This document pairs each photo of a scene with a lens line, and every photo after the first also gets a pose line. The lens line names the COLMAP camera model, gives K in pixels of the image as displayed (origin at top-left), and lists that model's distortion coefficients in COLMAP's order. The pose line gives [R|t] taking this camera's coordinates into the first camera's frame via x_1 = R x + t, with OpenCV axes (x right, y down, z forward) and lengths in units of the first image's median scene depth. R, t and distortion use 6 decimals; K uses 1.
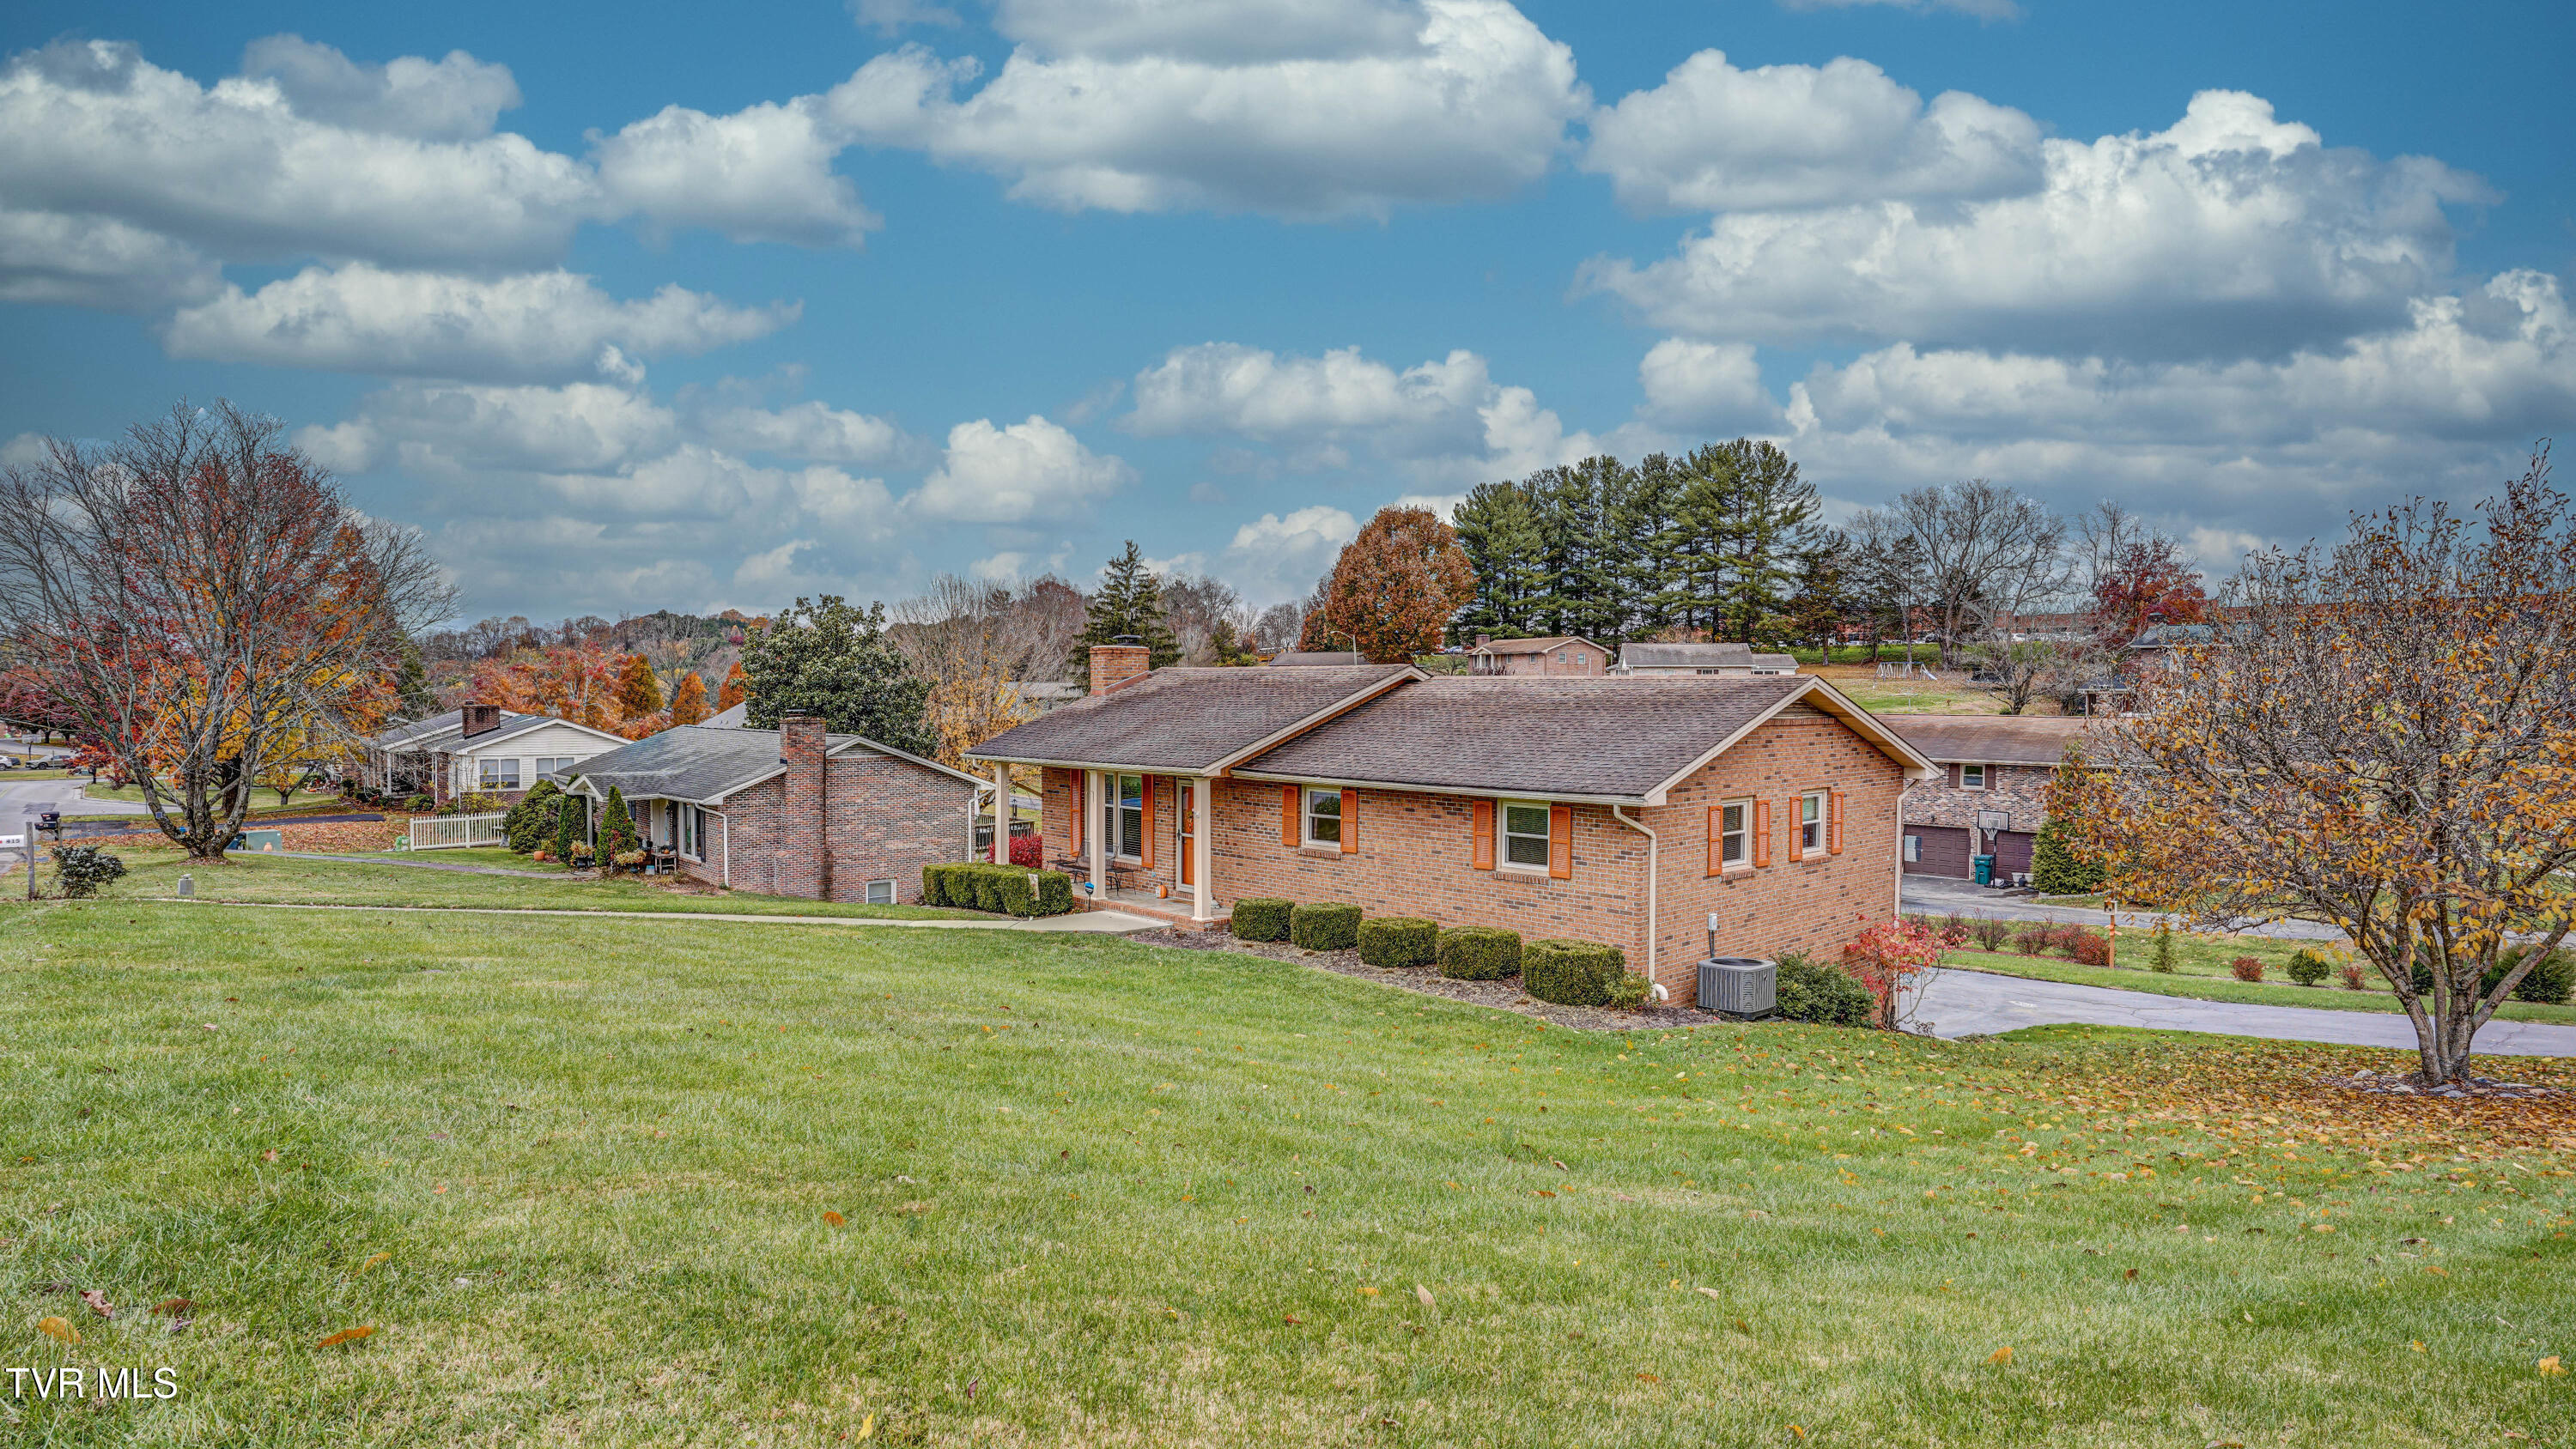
lens RADIAL K [[1430.2, 0, 1288.0], [0, 1430.2, 724.5], [0, 0, 1]] dist [-0.062246, 0.044972]
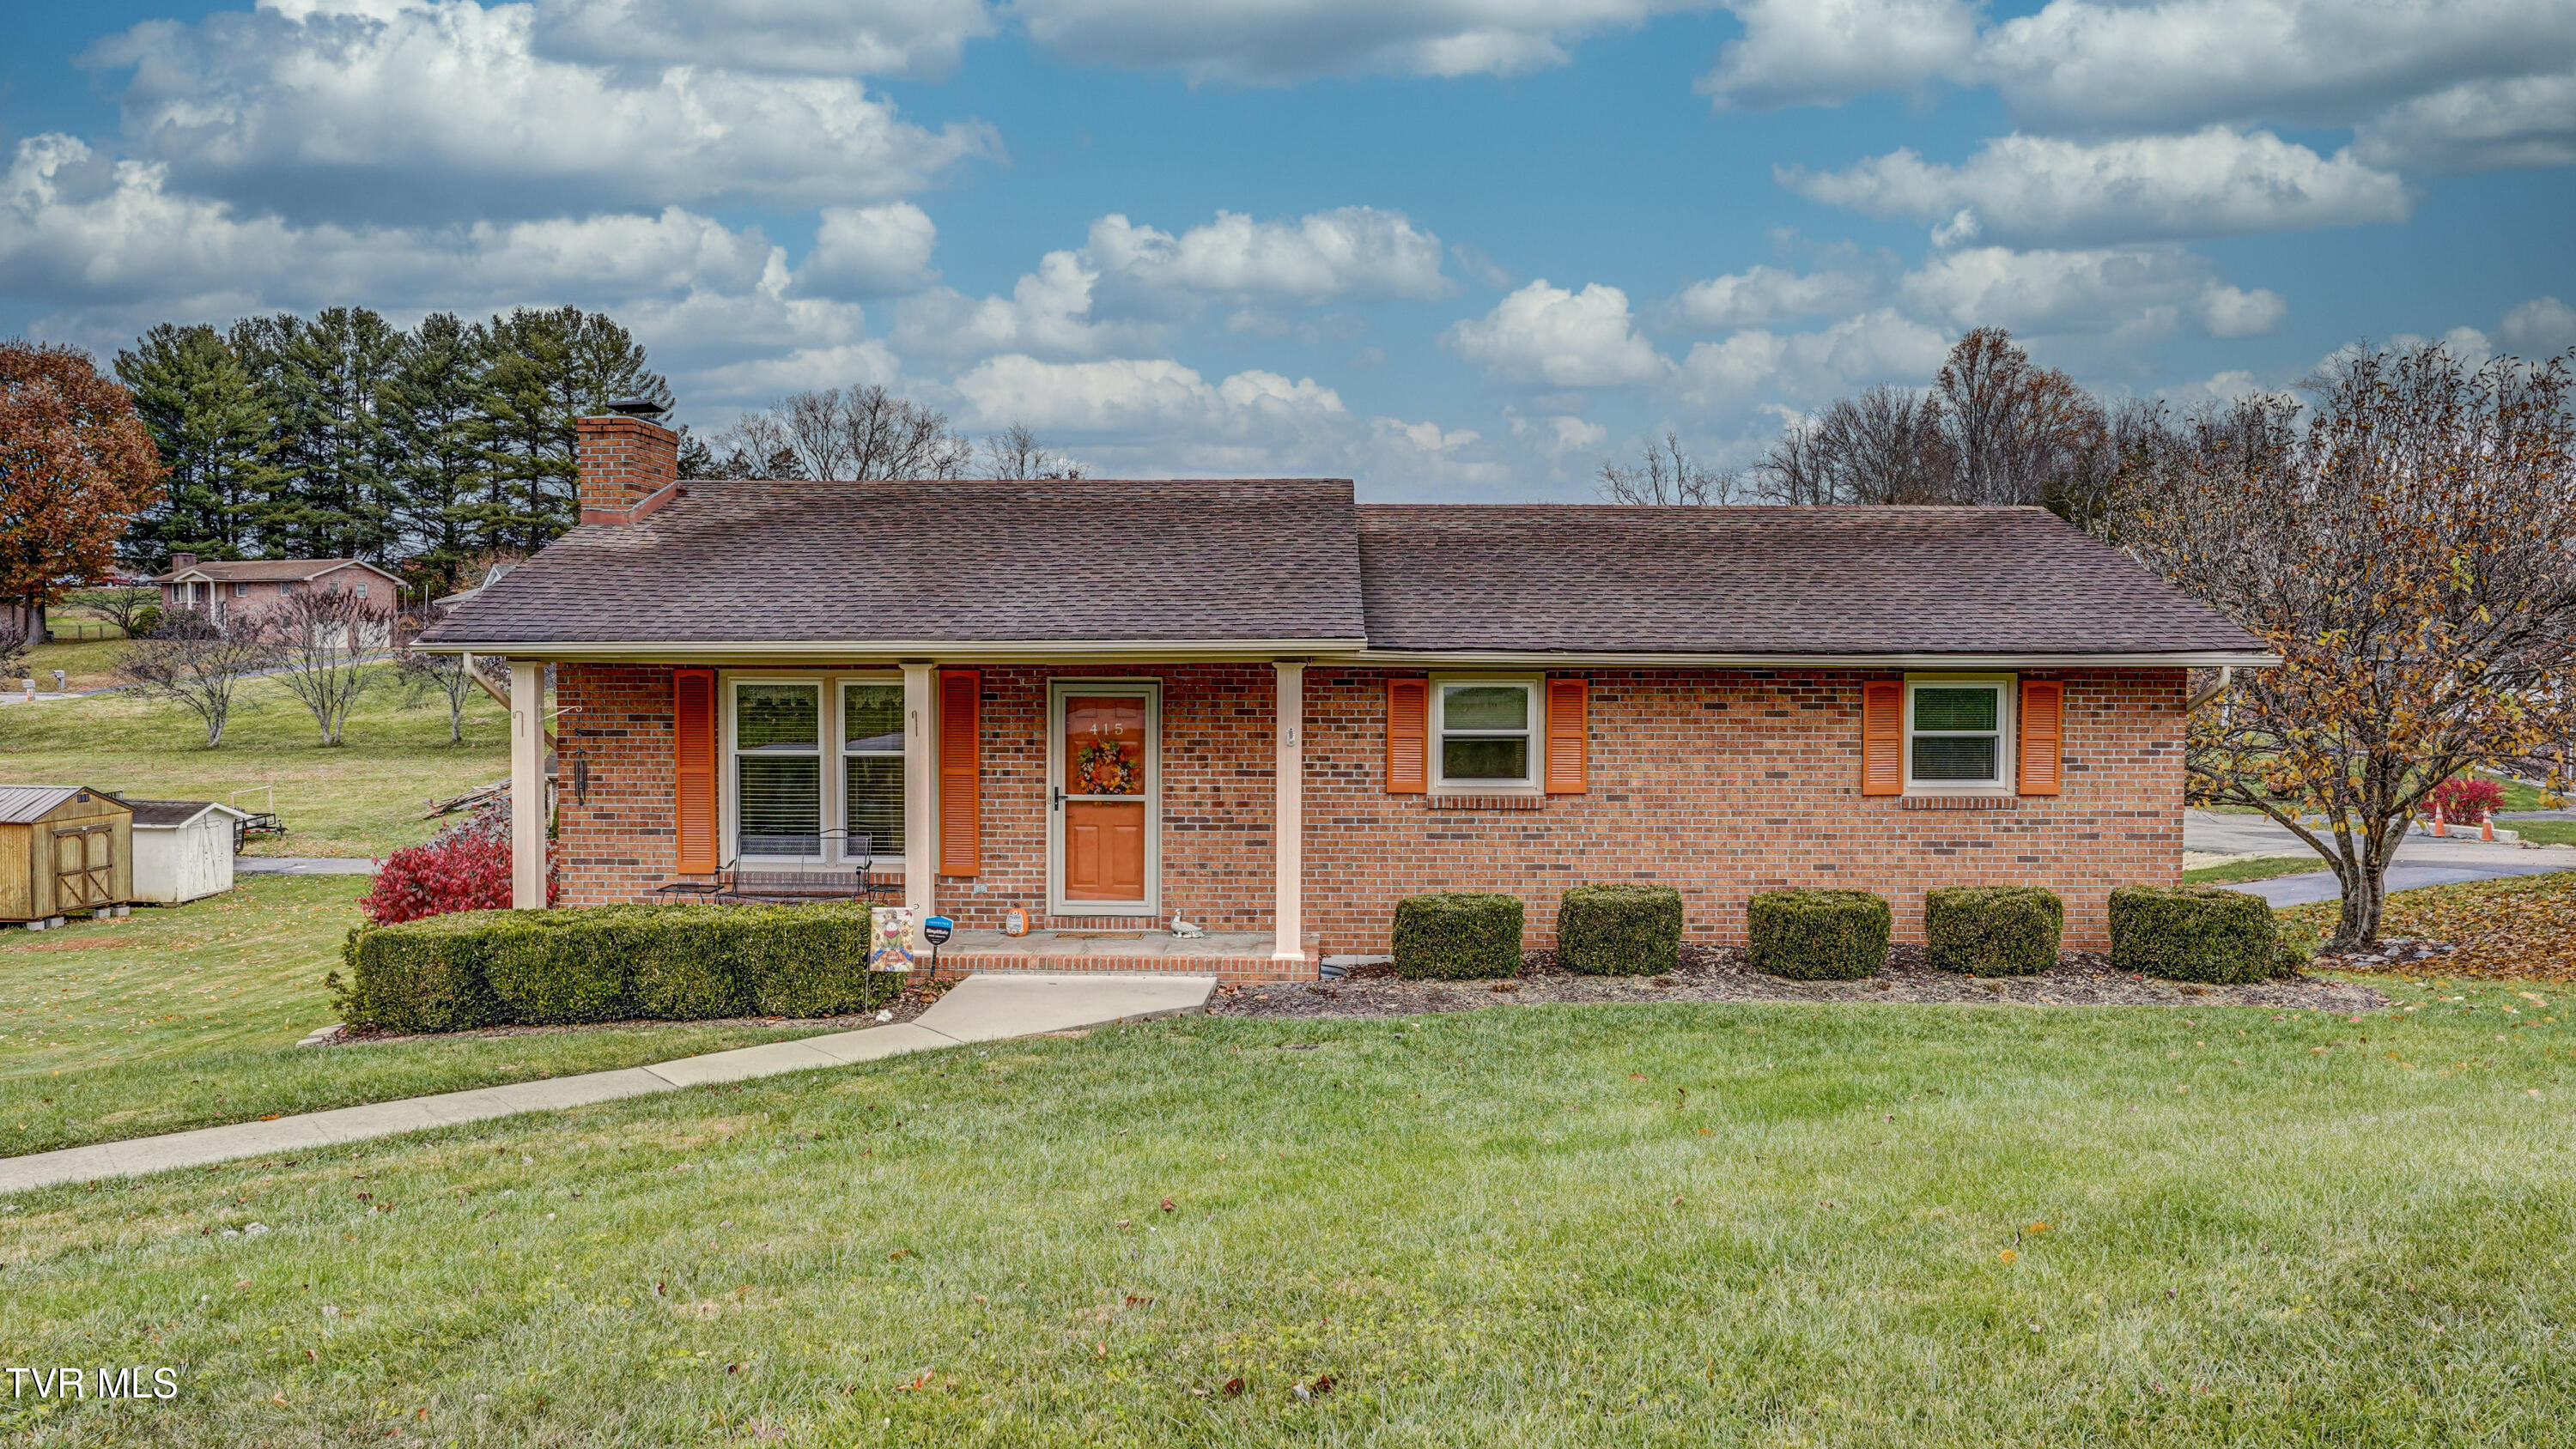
lens RADIAL K [[1729.0, 0, 1280.1], [0, 1729.0, 730.5], [0, 0, 1]] dist [-0.090052, 0.085395]
pose [[0.699539, -0.033478, 0.713810, -0.330264], [0.018742, 0.999418, 0.028506, 0.029750], [-0.714349, -0.006563, 0.699759, 0.410193]]
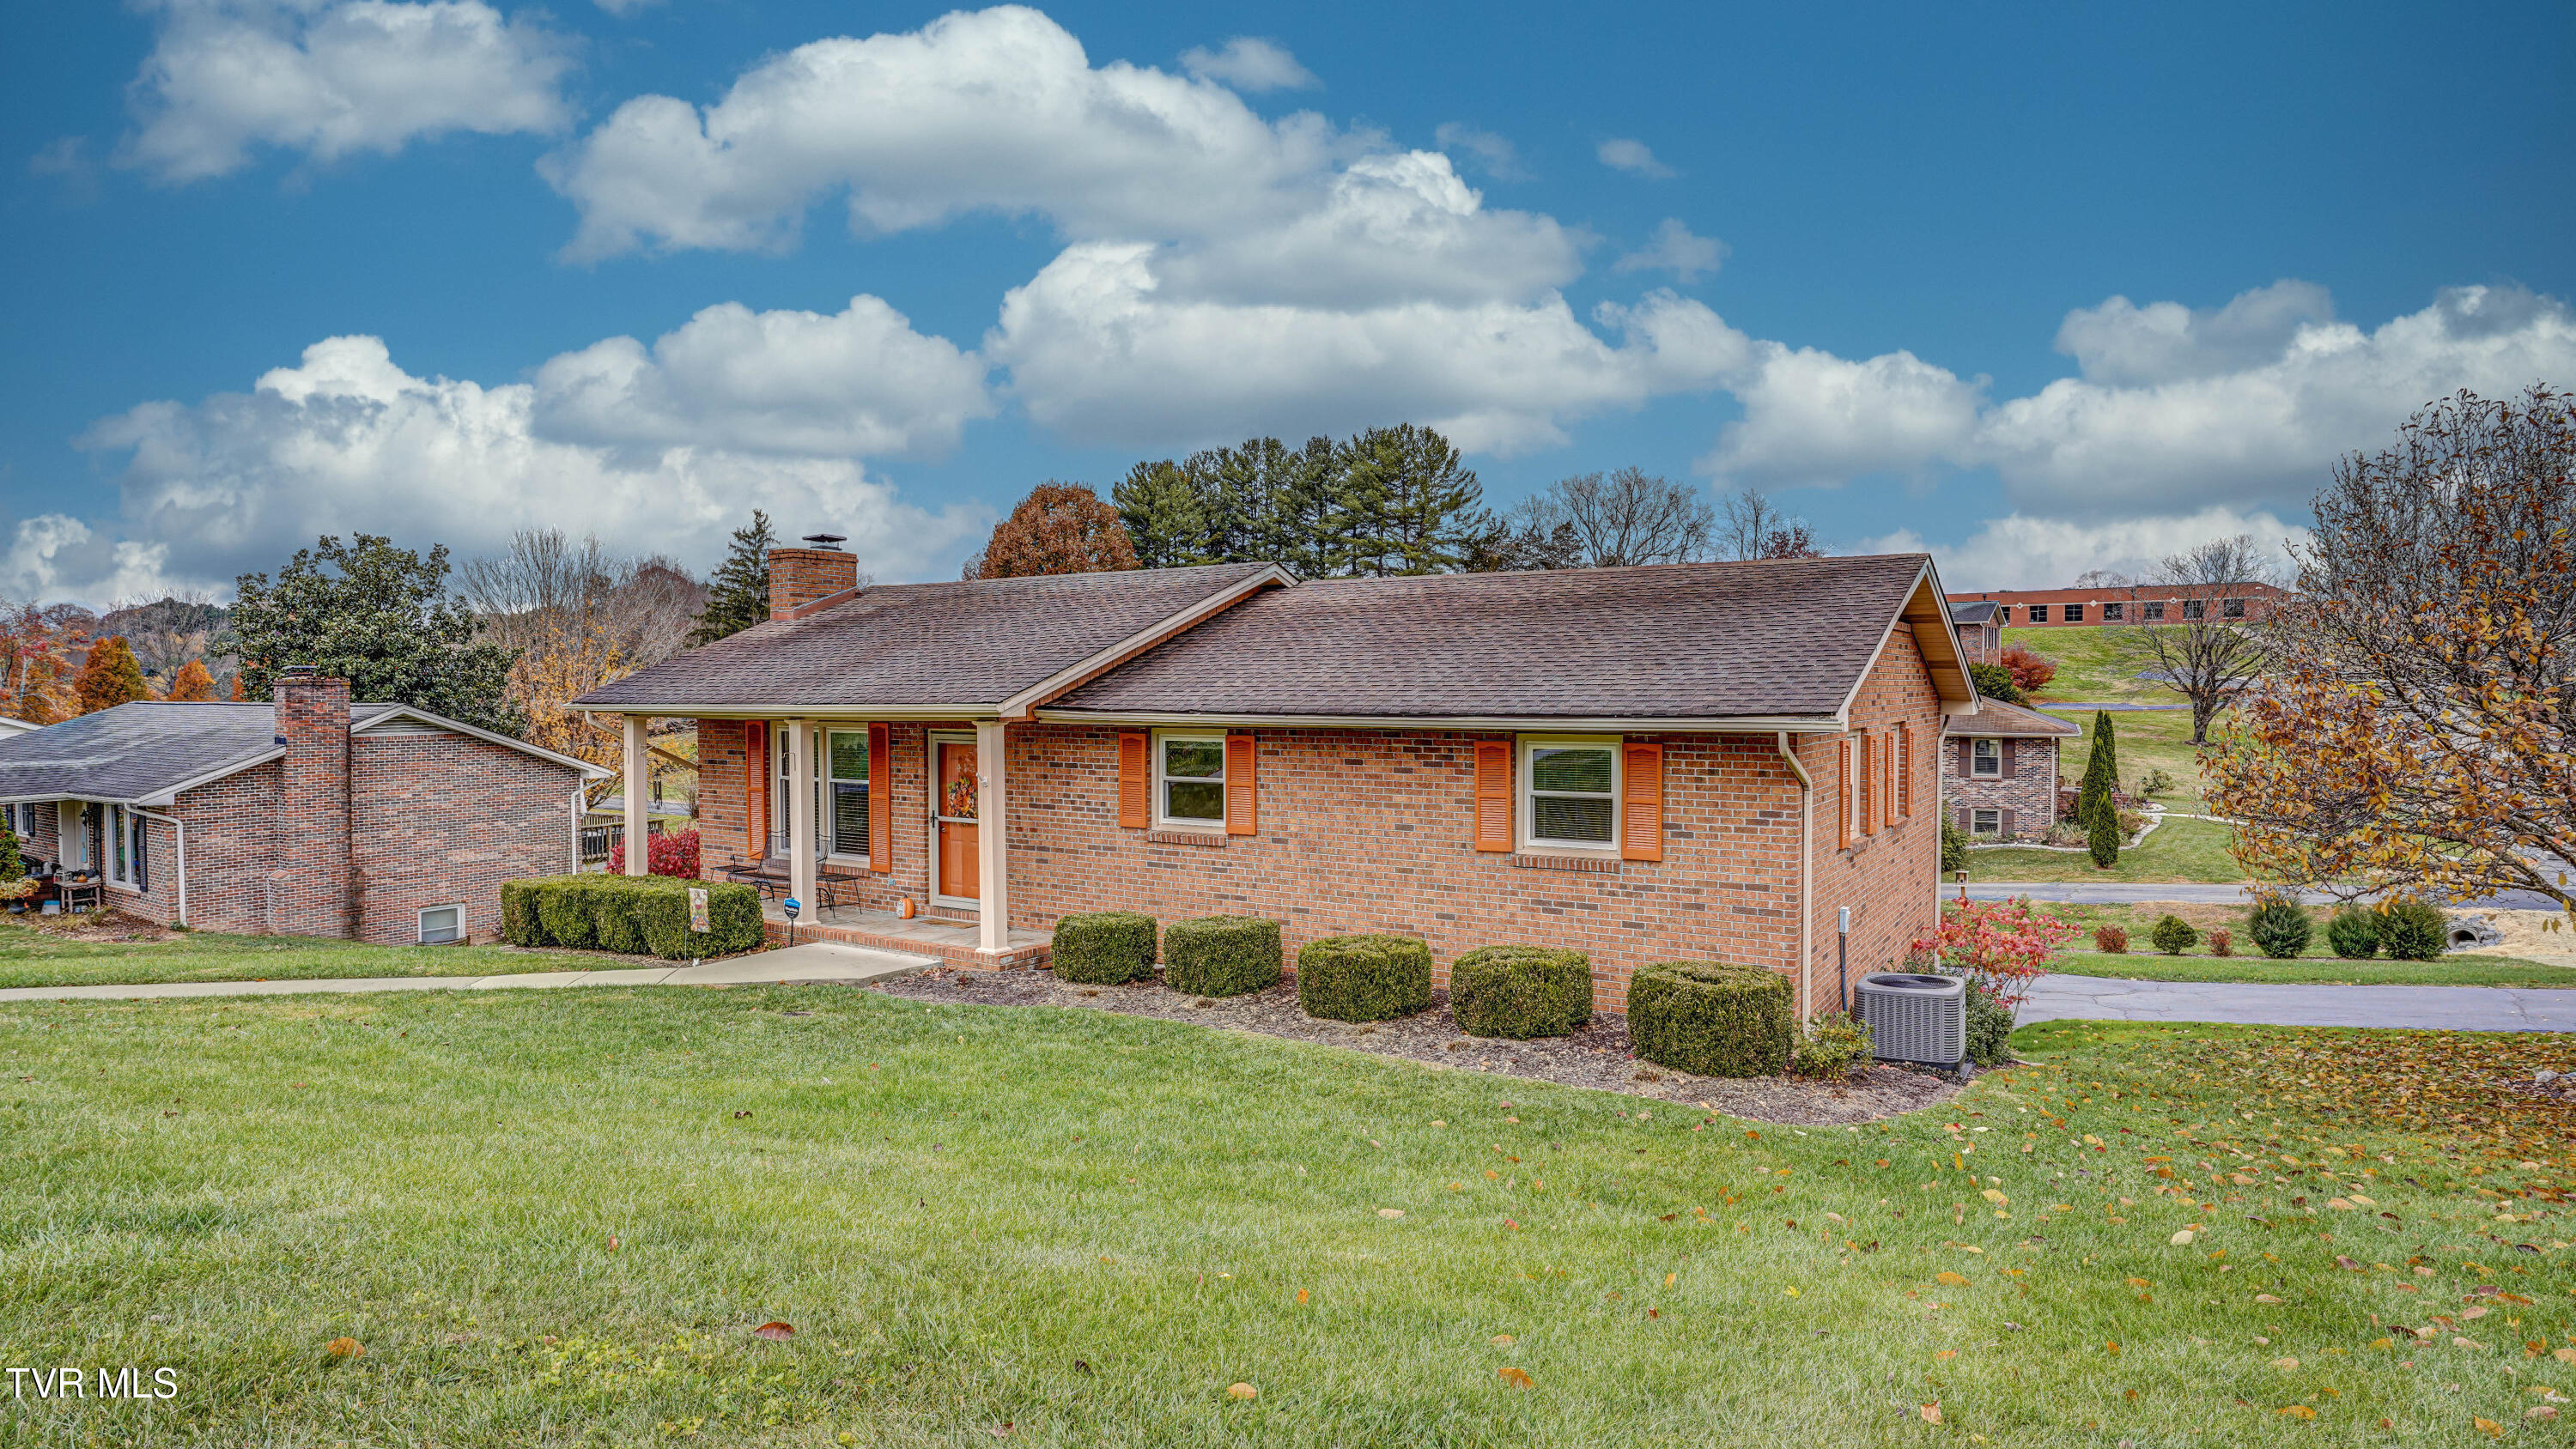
lens RADIAL K [[1430.2, 0, 1288.0], [0, 1430.2, 724.5], [0, 0, 1]] dist [-0.062246, 0.044972]
pose [[0.967587, -0.012485, 0.252230, -0.063006], [0.012224, 0.999922, 0.002604, 0.026341], [-0.252243, 0.000564, 0.967664, 0.256257]]
